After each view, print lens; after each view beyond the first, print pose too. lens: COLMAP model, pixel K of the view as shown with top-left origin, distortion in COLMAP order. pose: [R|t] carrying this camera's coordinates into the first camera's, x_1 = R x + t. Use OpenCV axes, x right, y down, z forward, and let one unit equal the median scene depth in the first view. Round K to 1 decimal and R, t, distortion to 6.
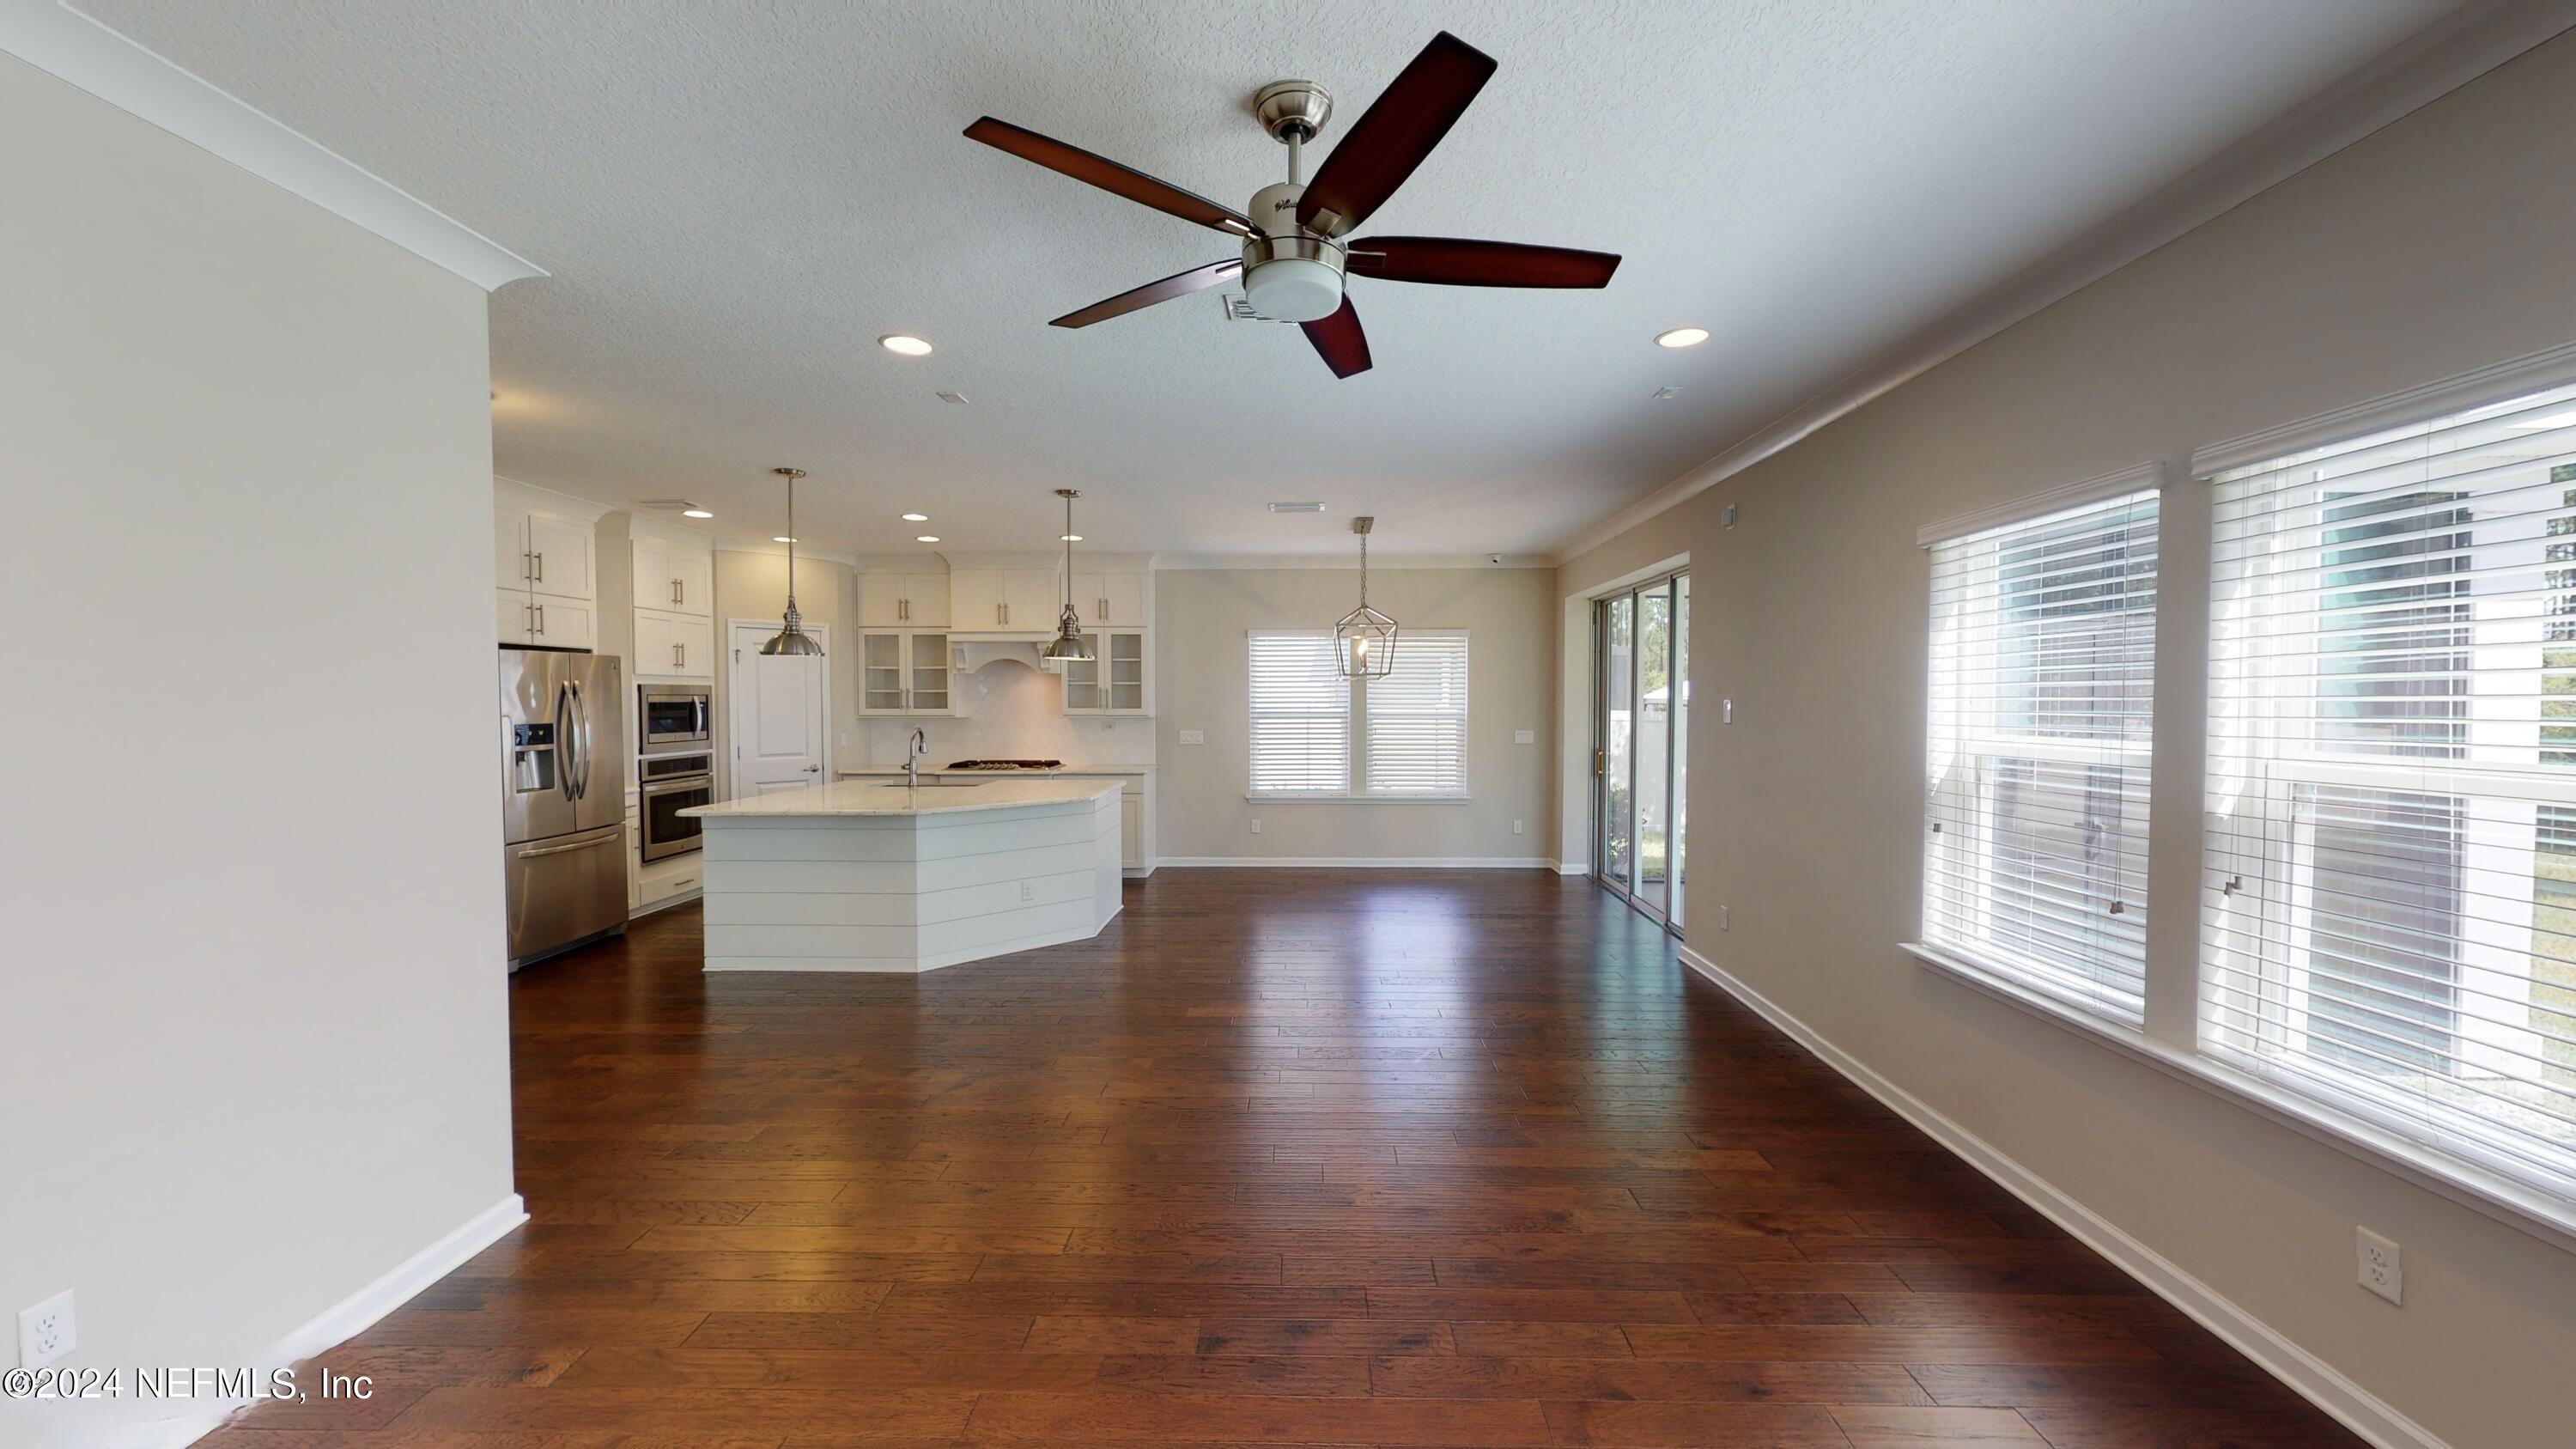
lens RADIAL K [[941.5, 0, 1286.7], [0, 941.5, 727.6], [0, 0, 1]] dist [0.000428, -0.000133]
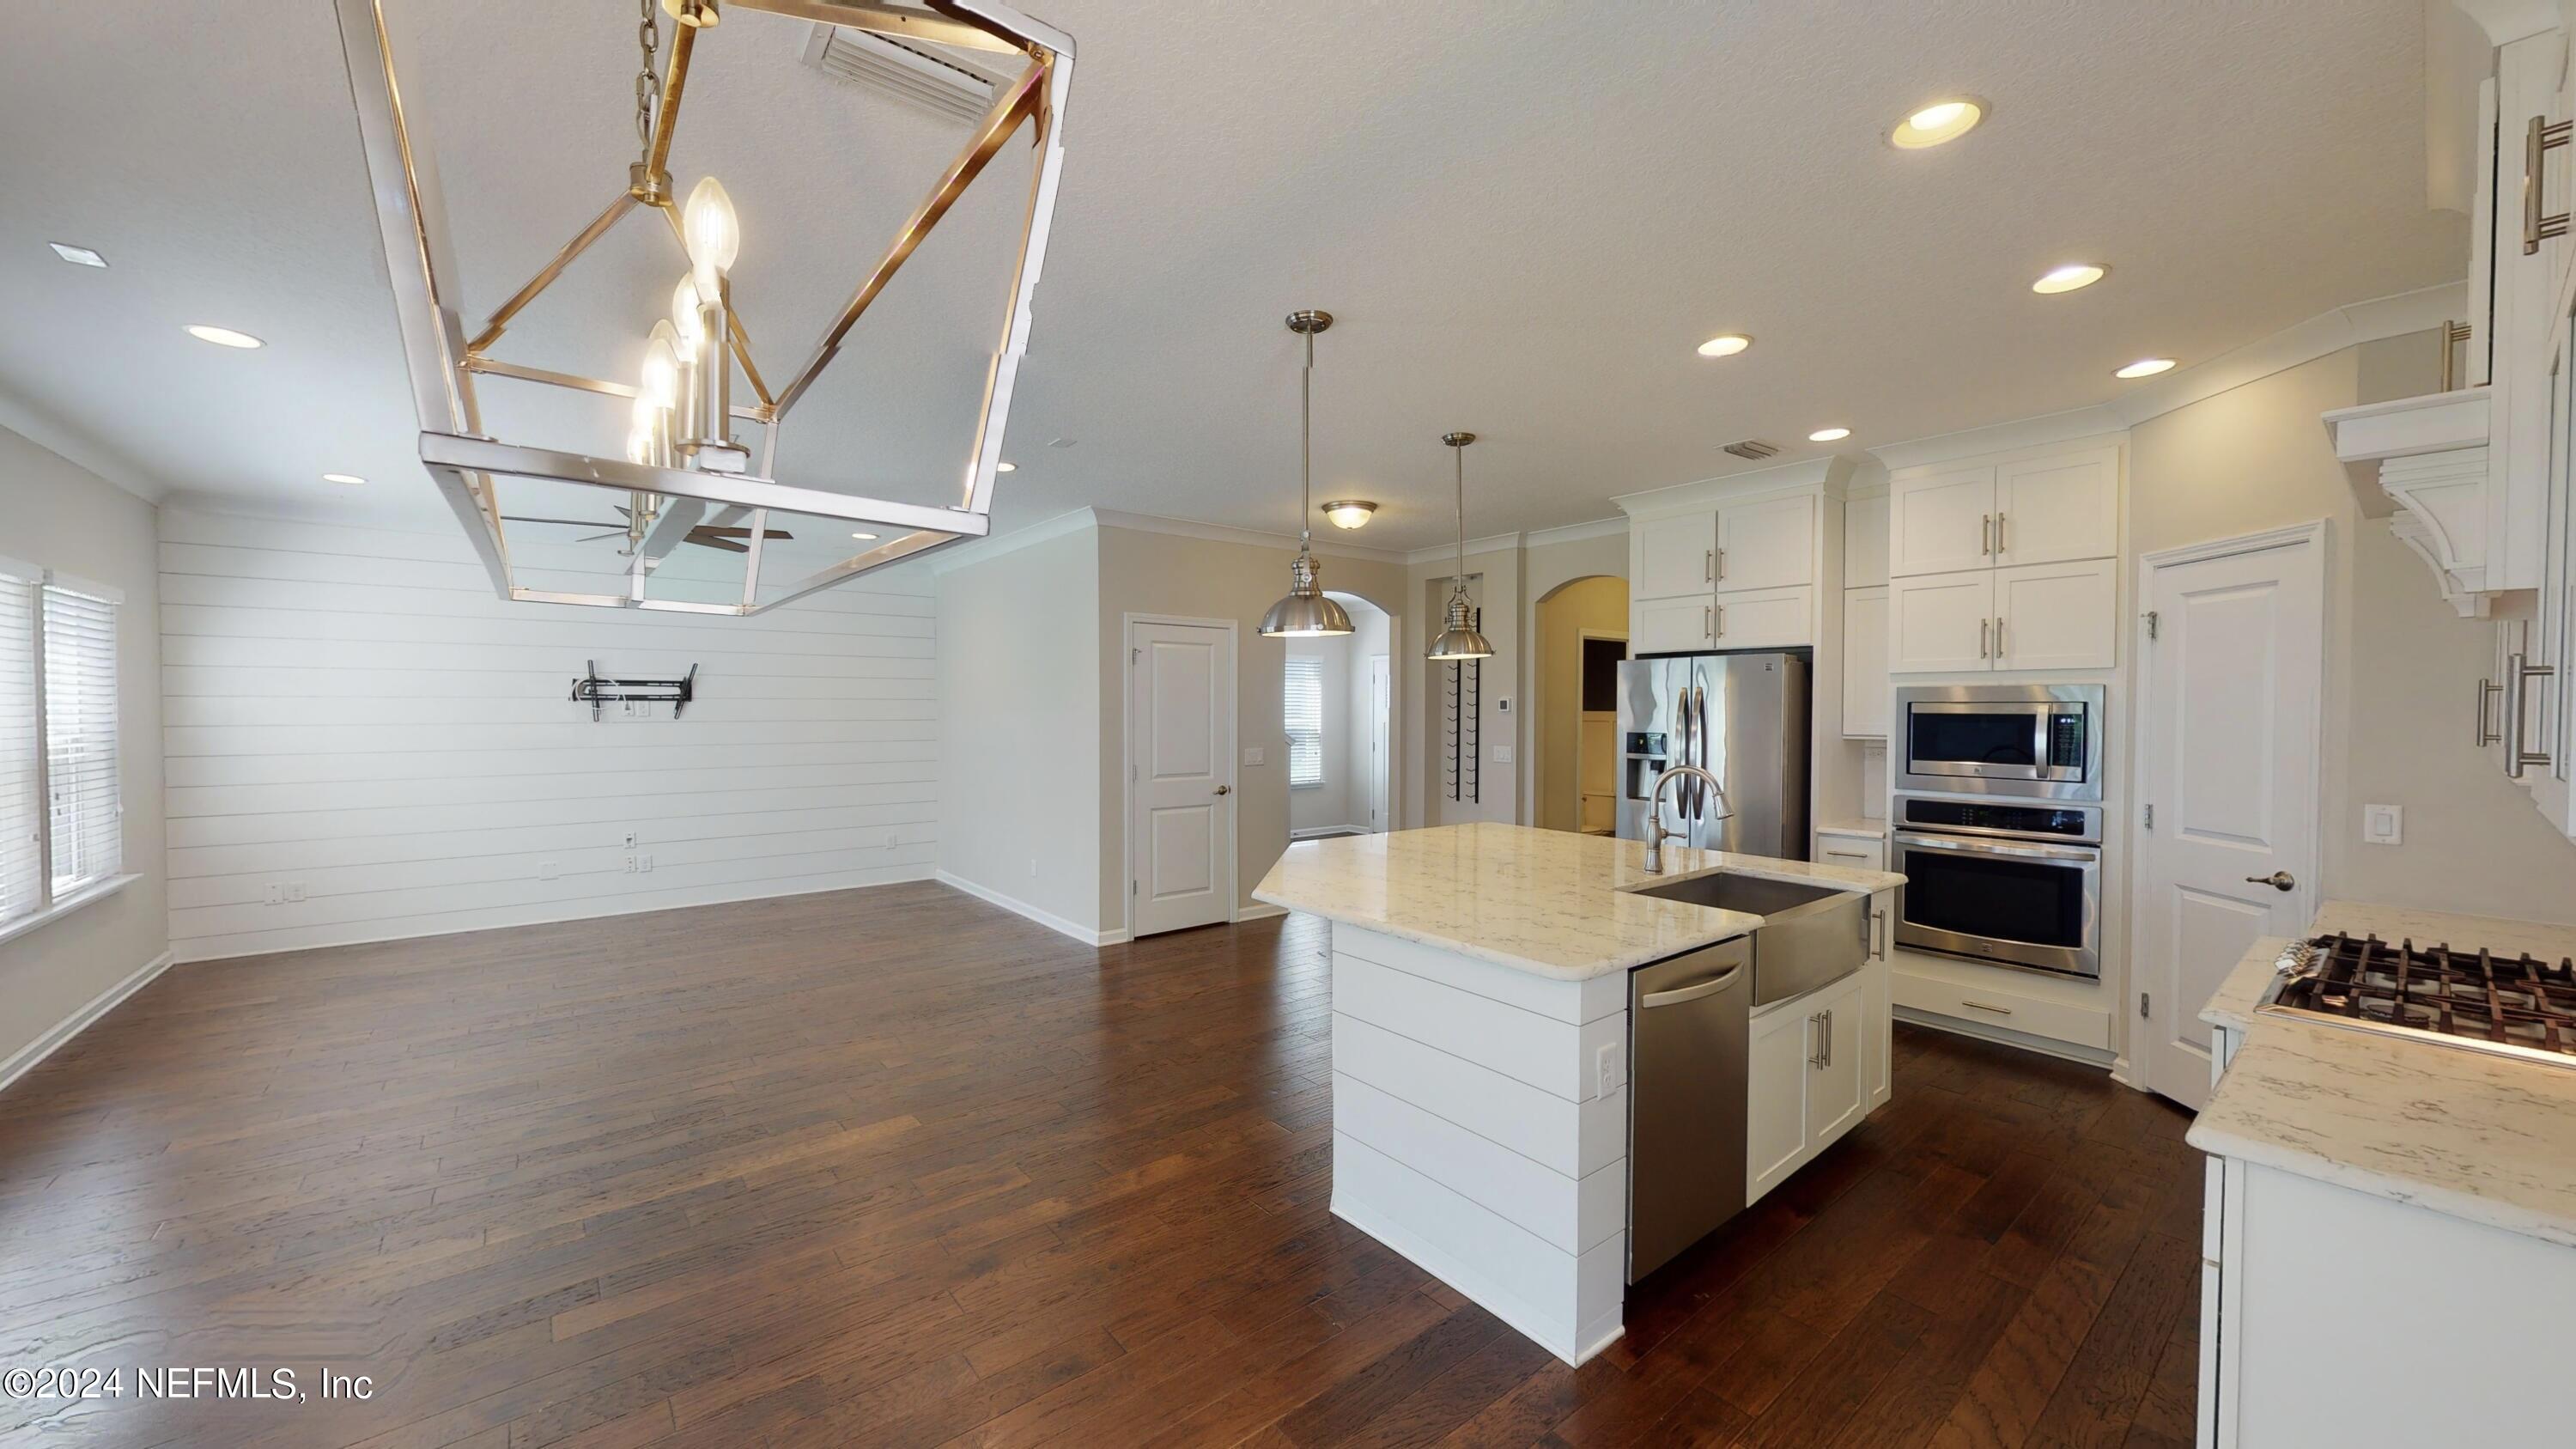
lens RADIAL K [[941.5, 0, 1286.1], [0, 941.5, 727.6], [0, 0, 1]] dist [0.000428, -0.000133]
pose [[-0.762128, 0.012280, -0.647310, 0.101621], [-0.024596, 0.998549, 0.047901, -0.035387], [0.646959, 0.052428, -0.760720, 1.135608]]
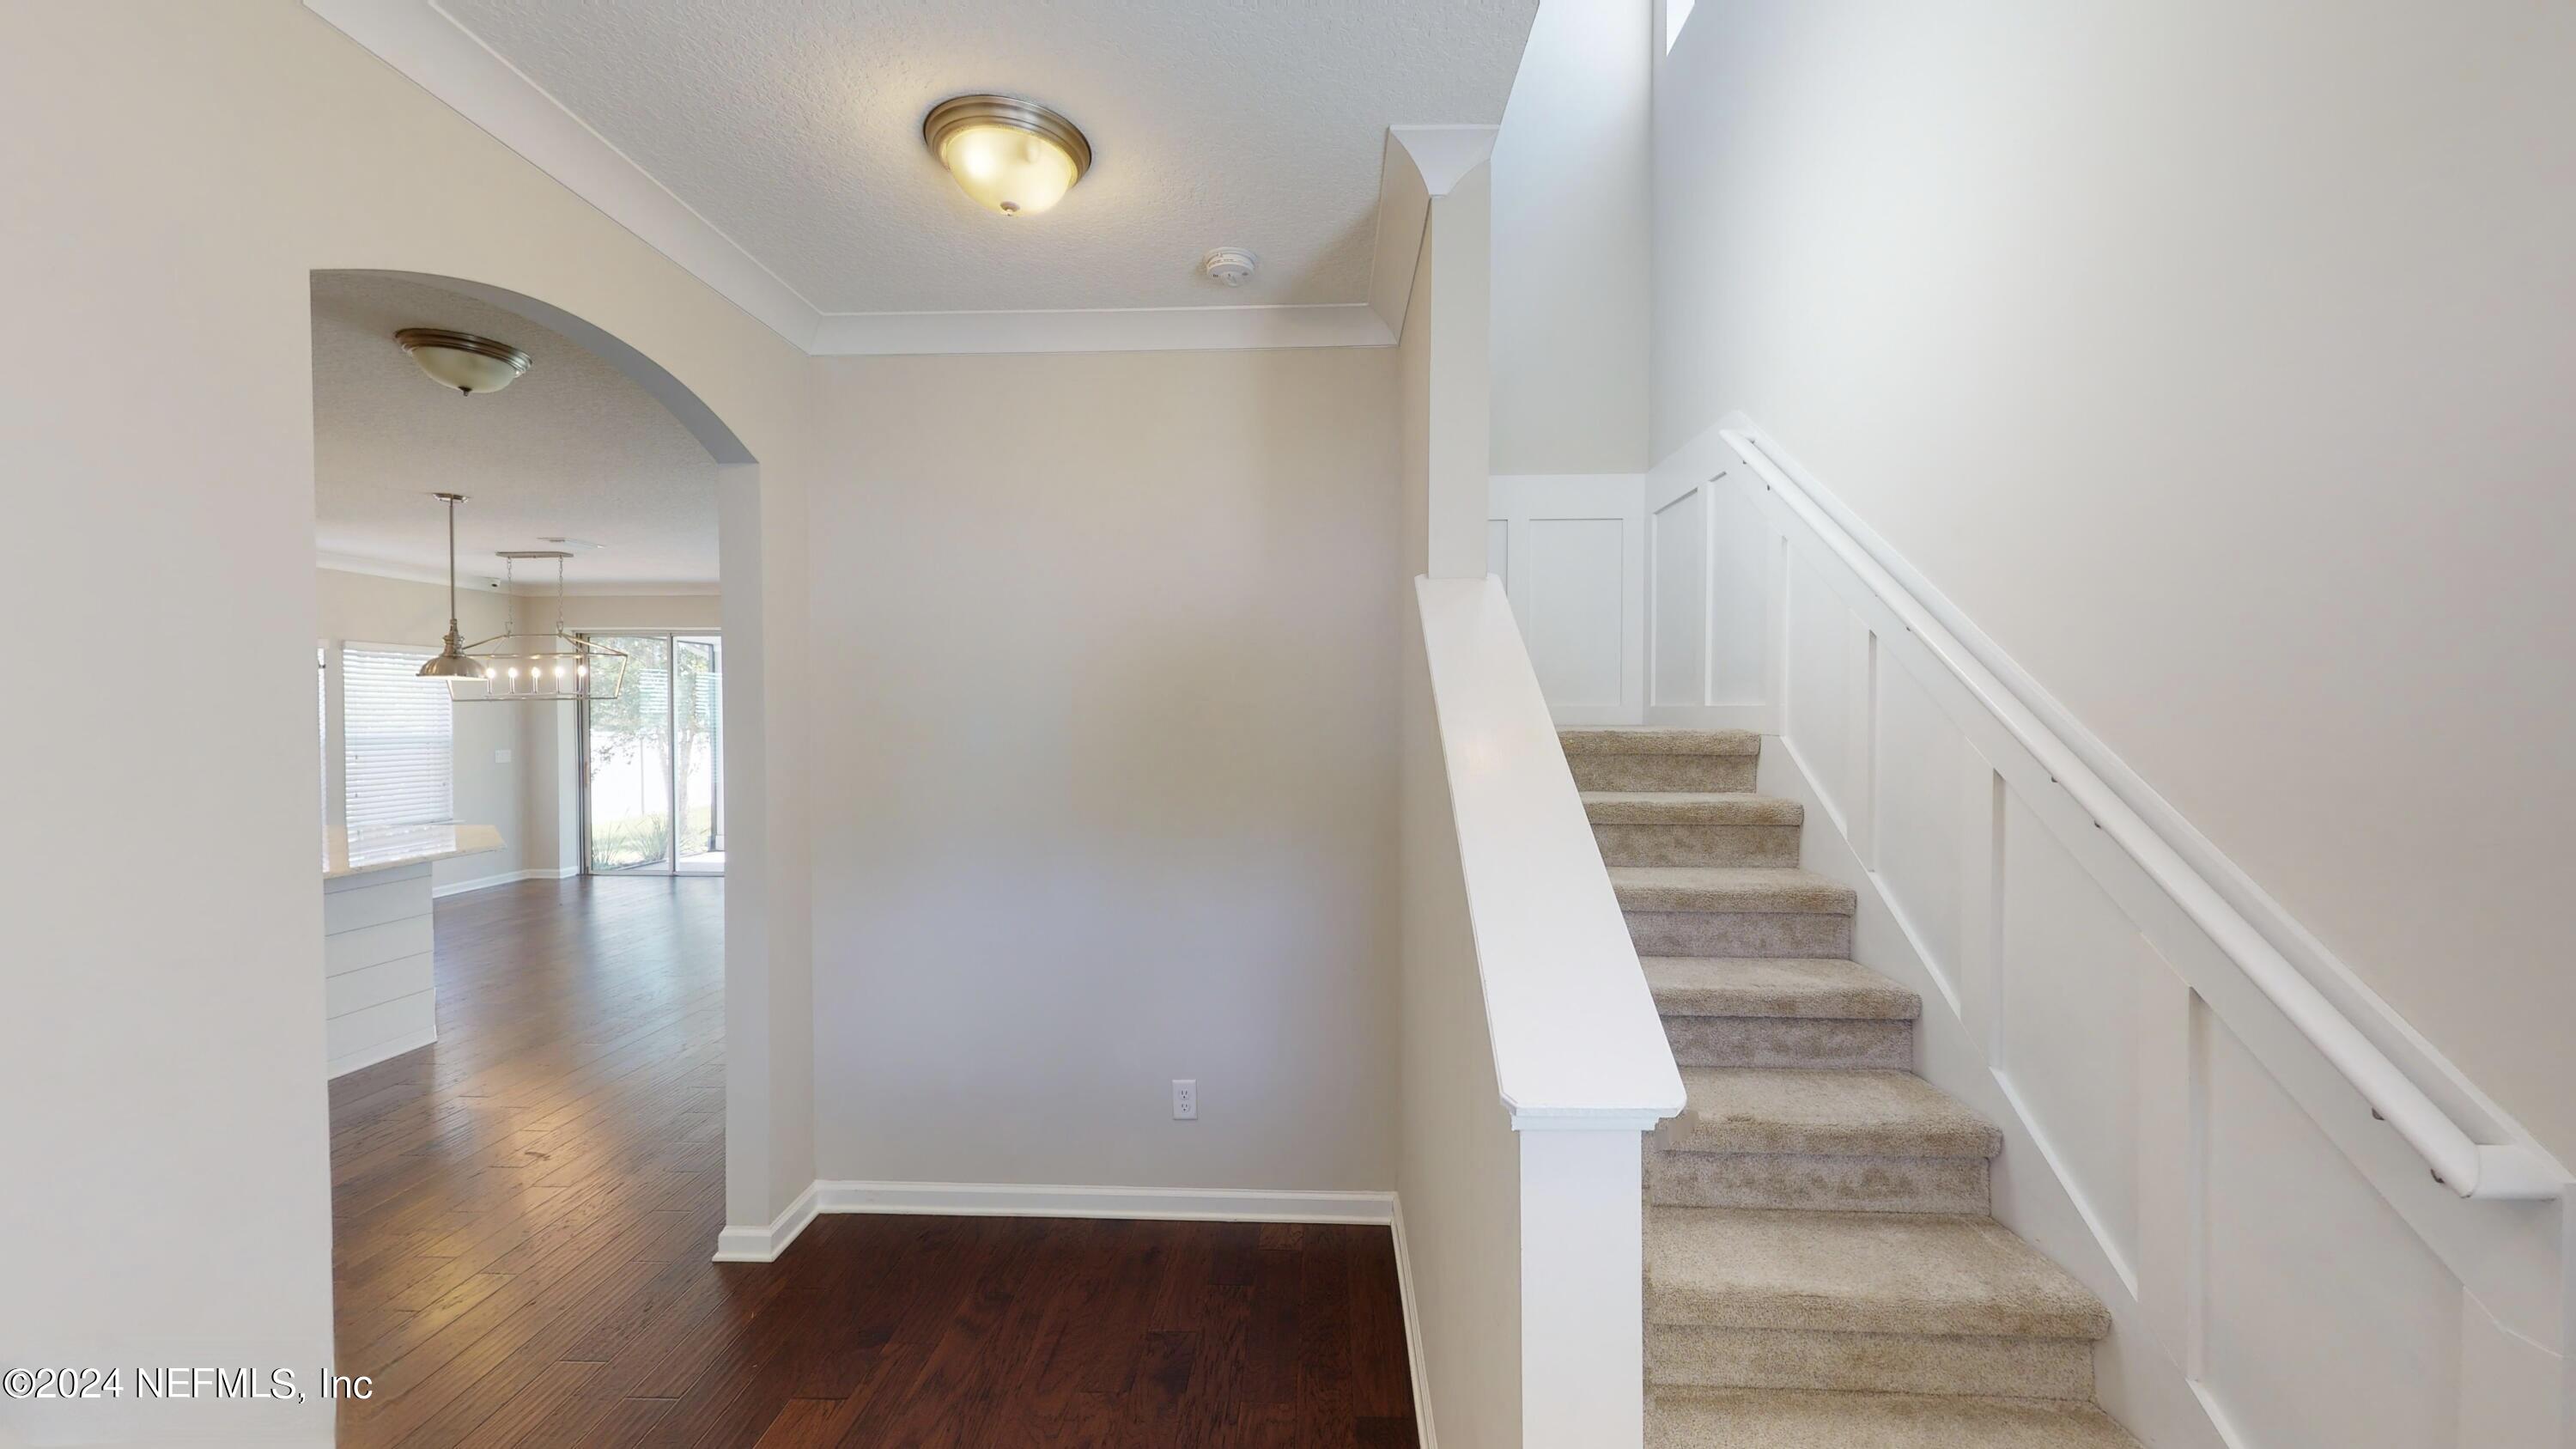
lens RADIAL K [[941.5, 0, 1293.1], [0, 941.5, 727.7], [0, 0, 1]] dist [0.000428, -0.000133]
pose [[0.010549, -0.017140, 0.999797, -0.920030], [0.033538, 0.999297, 0.016778, -0.011704], [-0.999382, 0.033354, 0.011116, 0.144746]]
